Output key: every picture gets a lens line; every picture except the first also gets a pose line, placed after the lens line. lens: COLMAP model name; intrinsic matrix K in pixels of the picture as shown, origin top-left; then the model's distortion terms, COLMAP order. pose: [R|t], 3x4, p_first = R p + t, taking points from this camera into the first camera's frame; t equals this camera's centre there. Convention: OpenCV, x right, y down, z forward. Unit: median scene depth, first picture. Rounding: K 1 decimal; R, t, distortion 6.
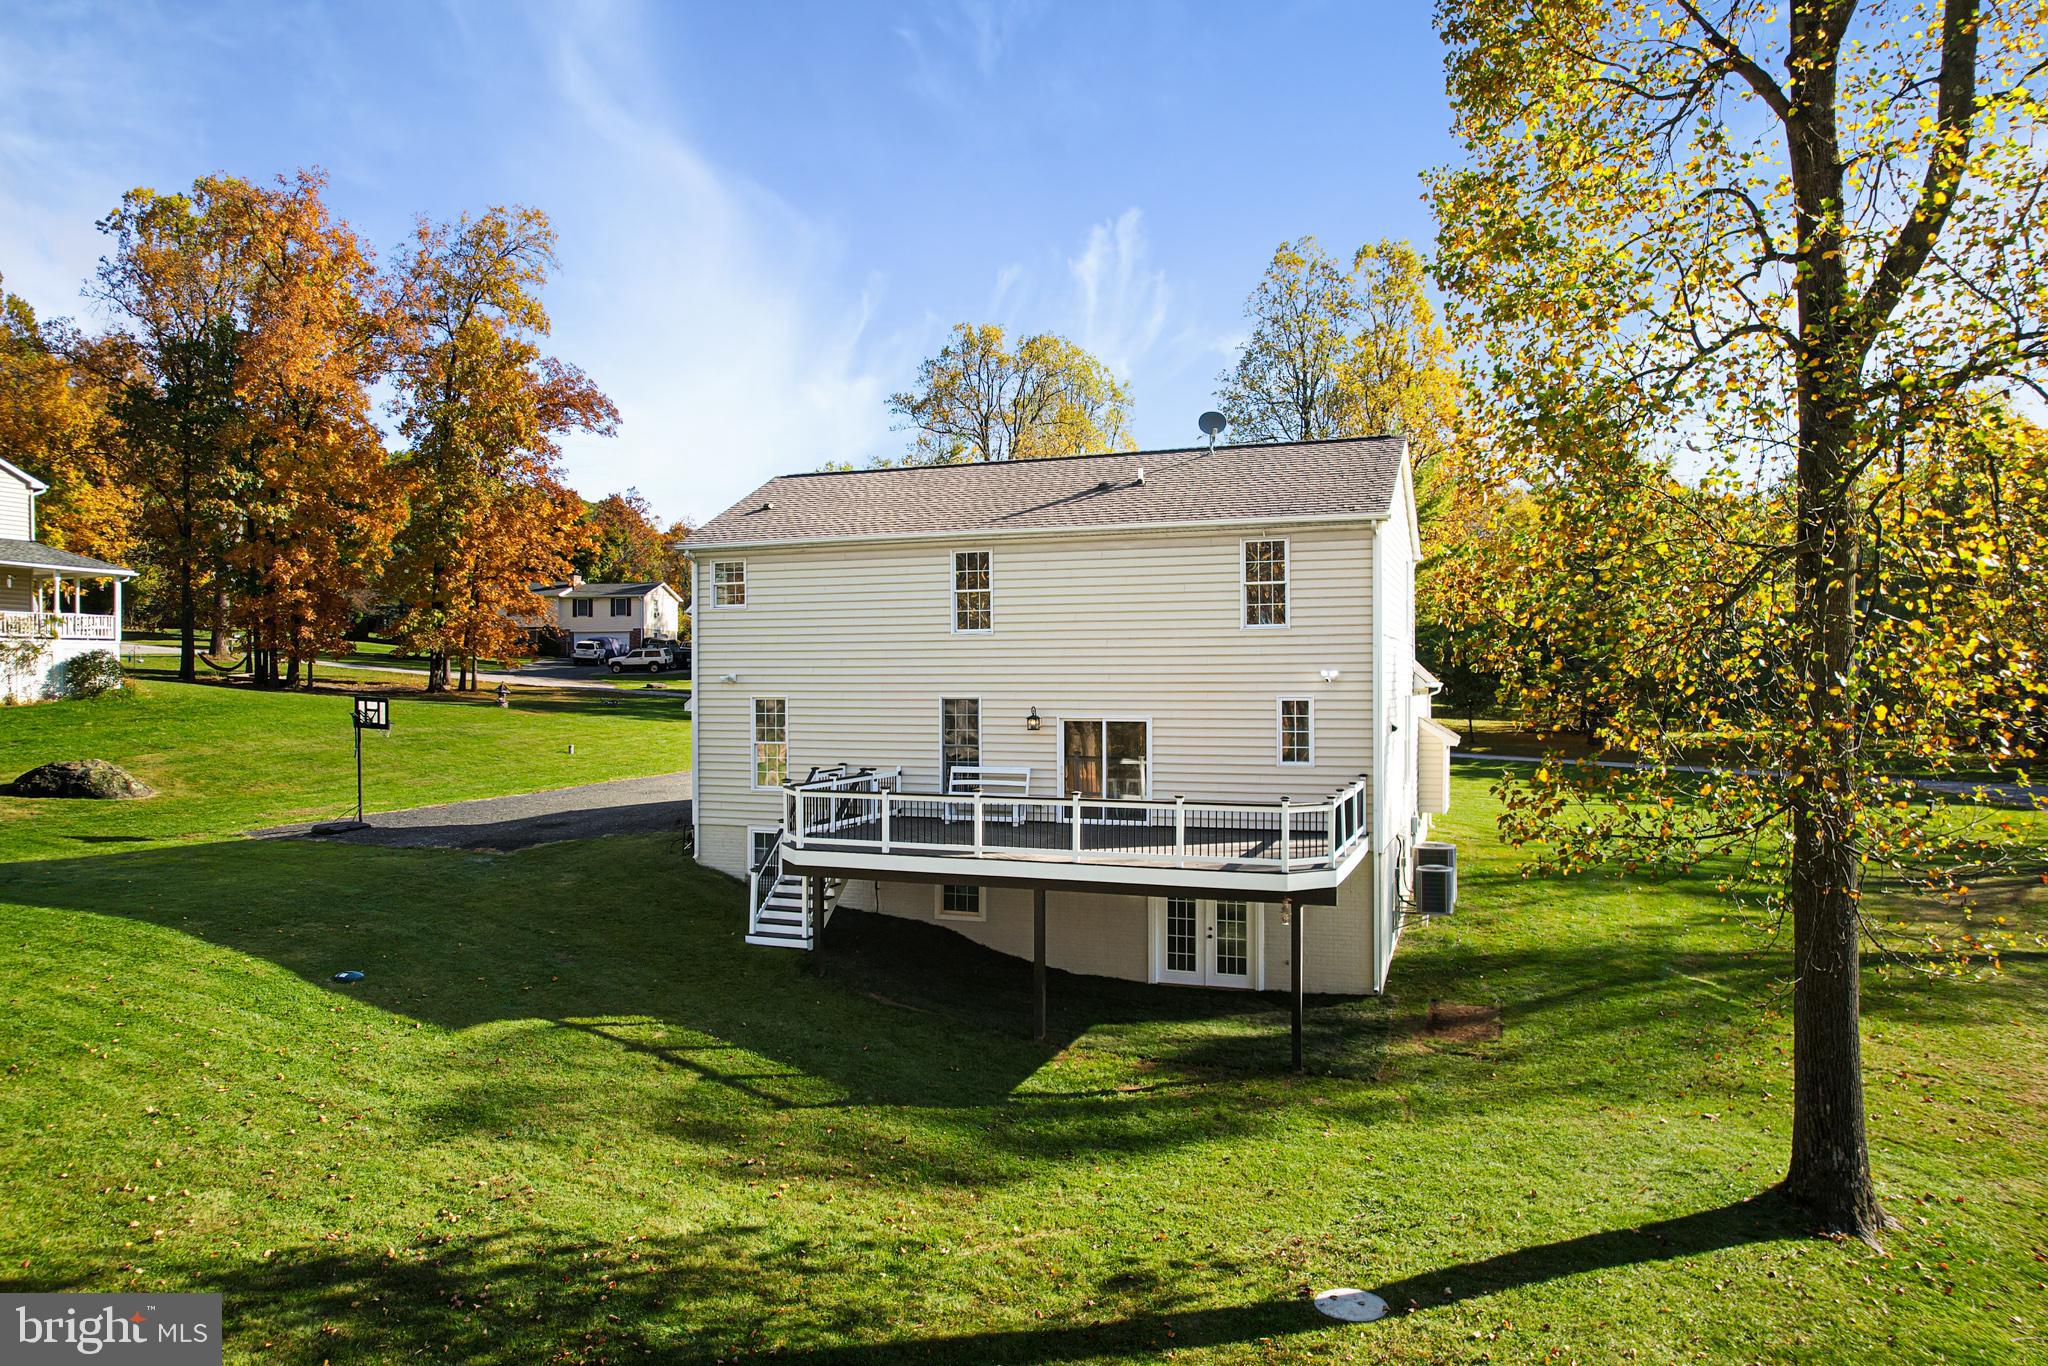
lens RADIAL K [[1343.2, 0, 1024.0], [0, 1343.2, 683.0], [0, 0, 1]] dist [-0.043910, 0.002559]
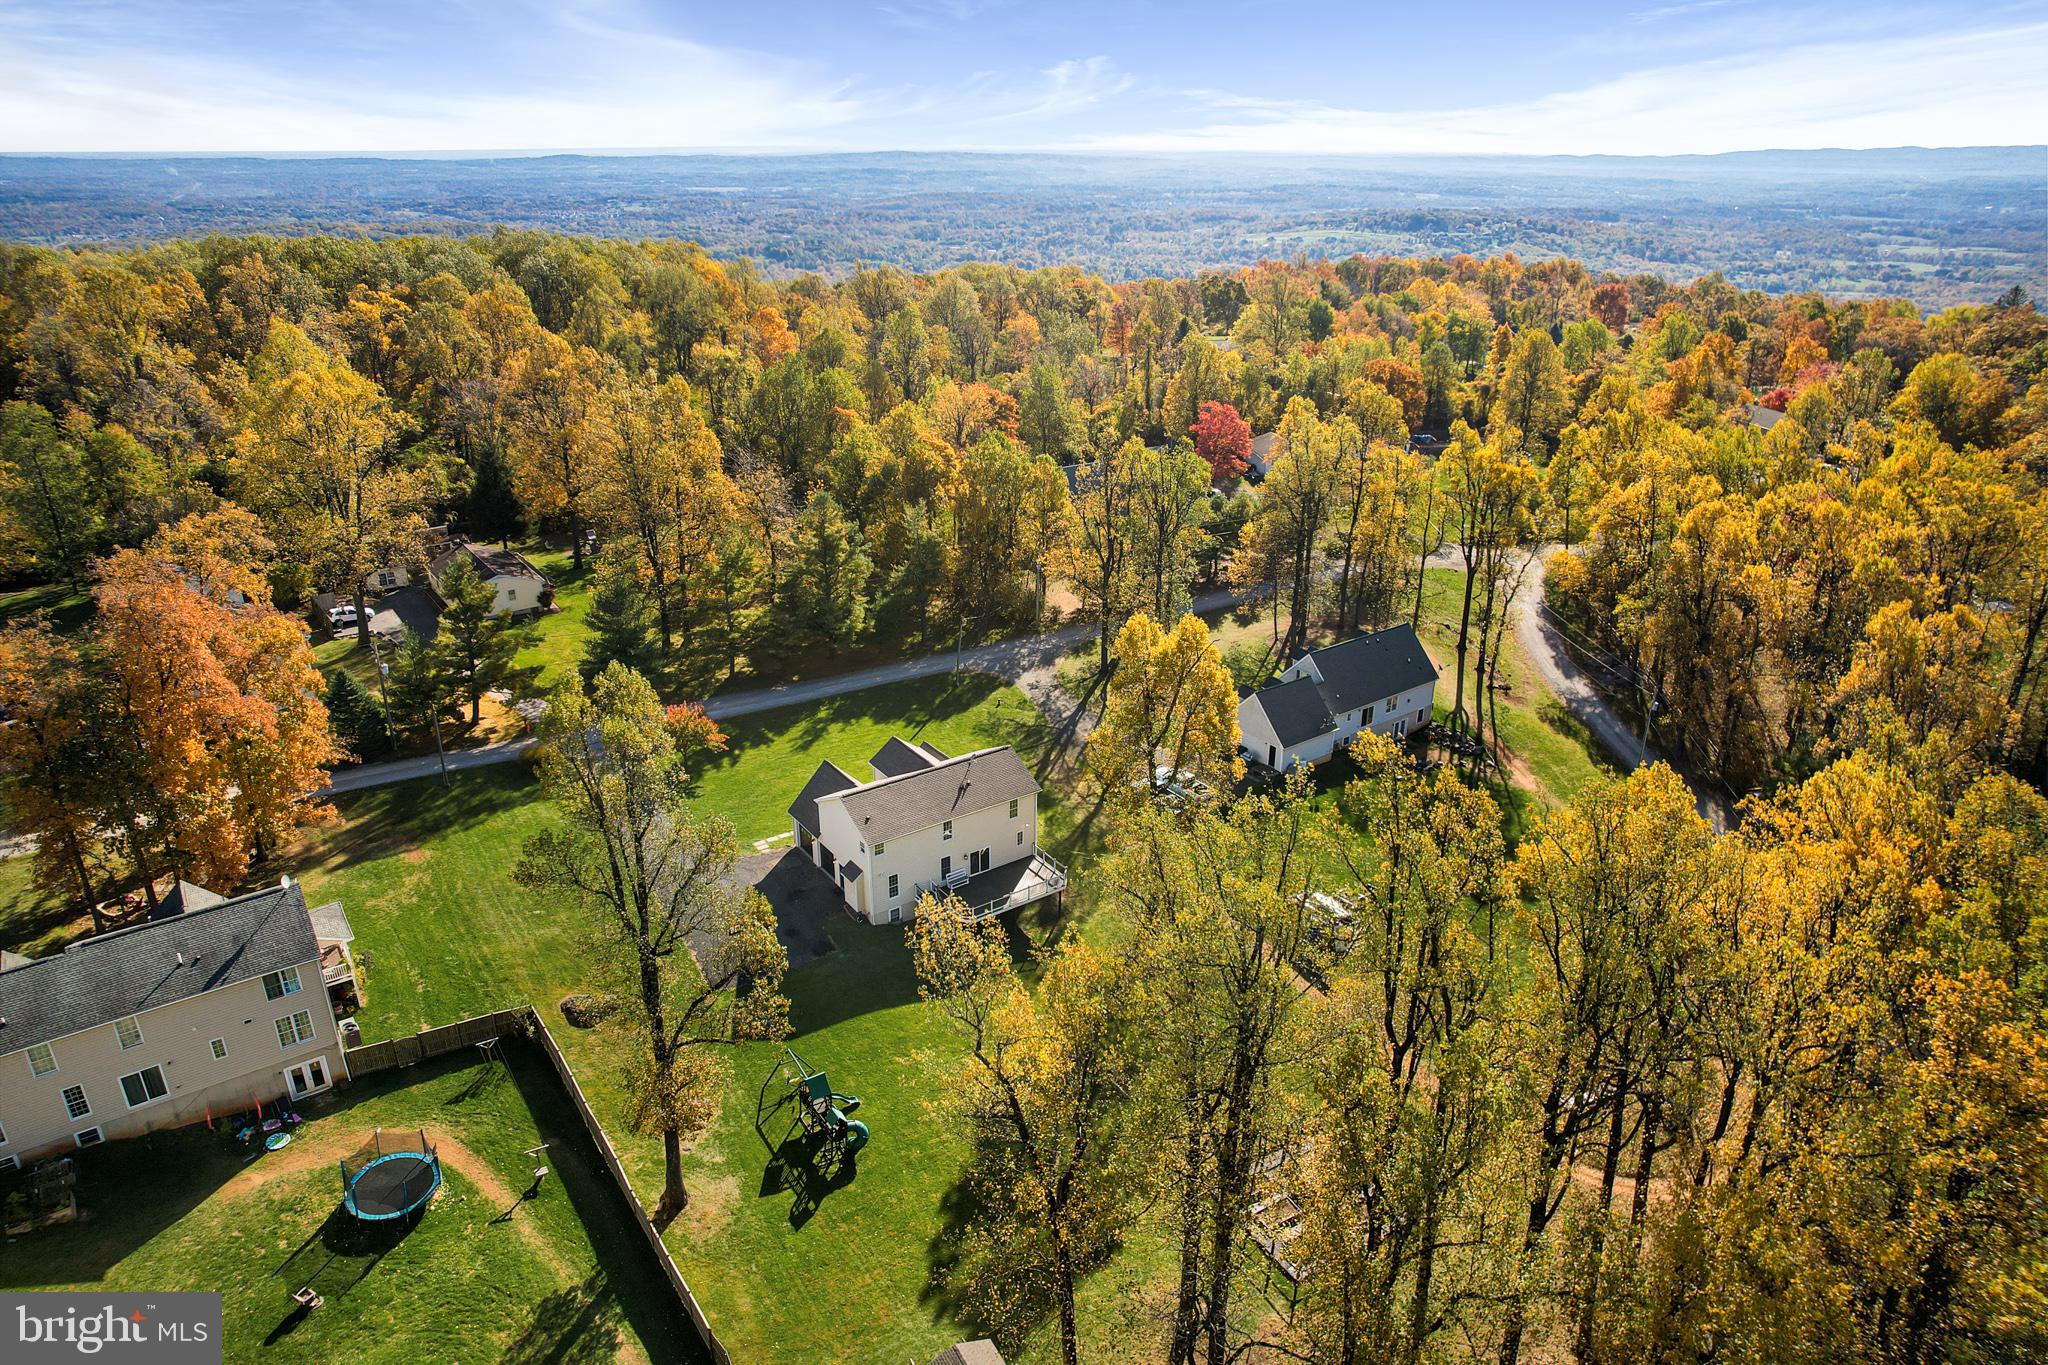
lens RADIAL K [[1309.4, 0, 1032.2], [0, 1309.4, 681.4], [0, 0, 1]] dist [-0.046331, 0.002037]
pose [[0.561673, -0.317334, 0.764083, -2.648382], [-0.001008, 0.923257, 0.384182, -1.917690], [-0.827359, -0.216554, 0.518248, -1.011559]]
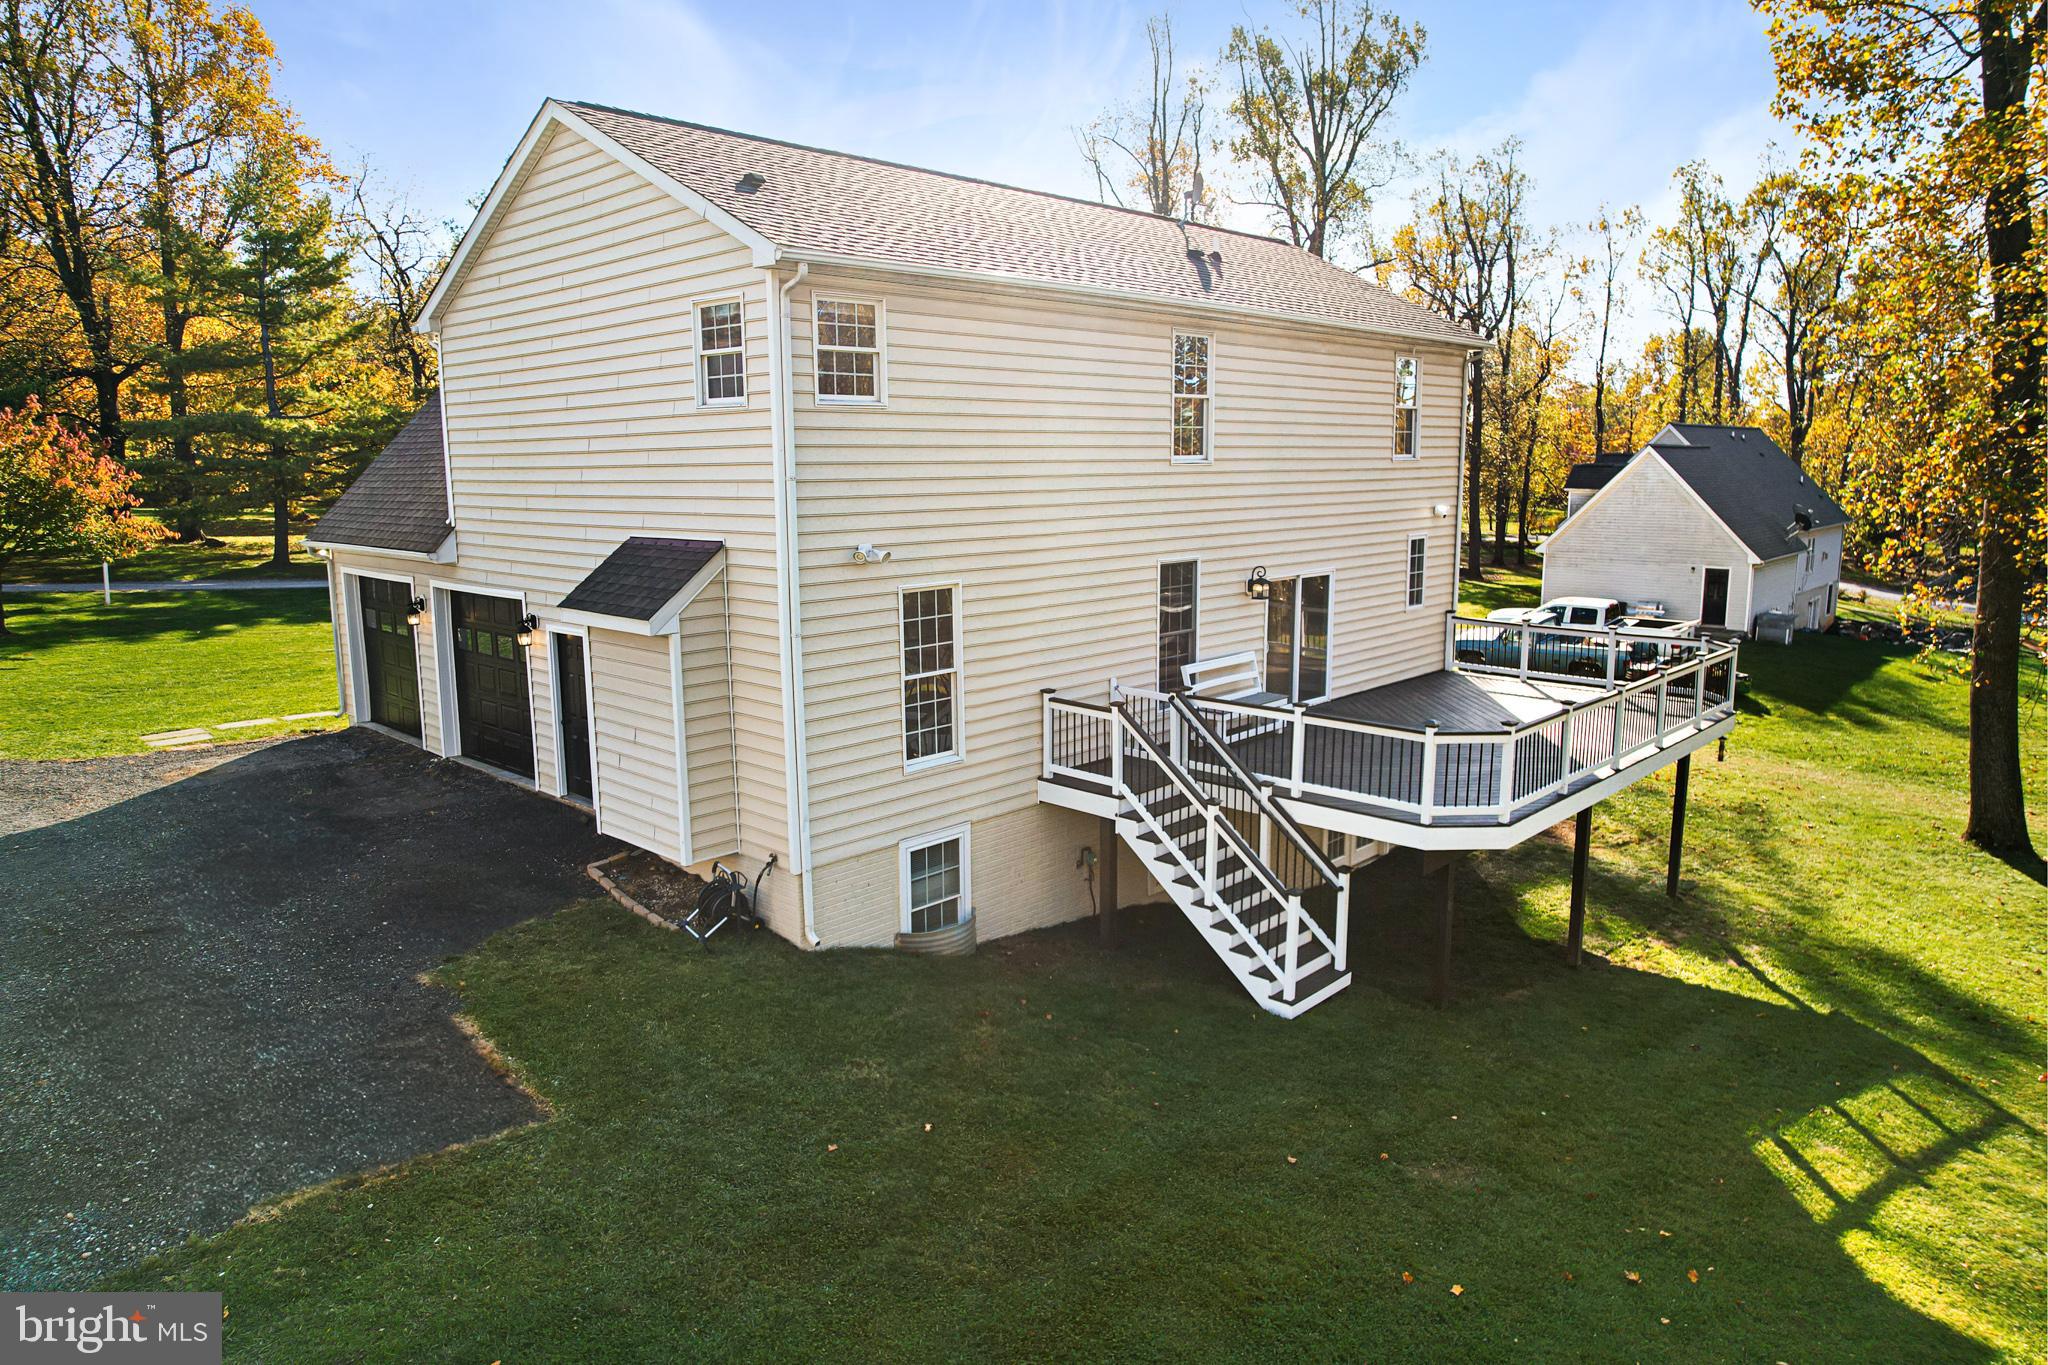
lens RADIAL K [[1309.4, 0, 1032.2], [0, 1309.4, 681.4], [0, 0, 1]] dist [-0.046331, 0.002037]
pose [[0.388245, -0.157675, 0.907967, -0.704234], [0.006101, 0.985673, 0.168560, -0.041473], [-0.921536, -0.059903, 0.383644, 0.860656]]
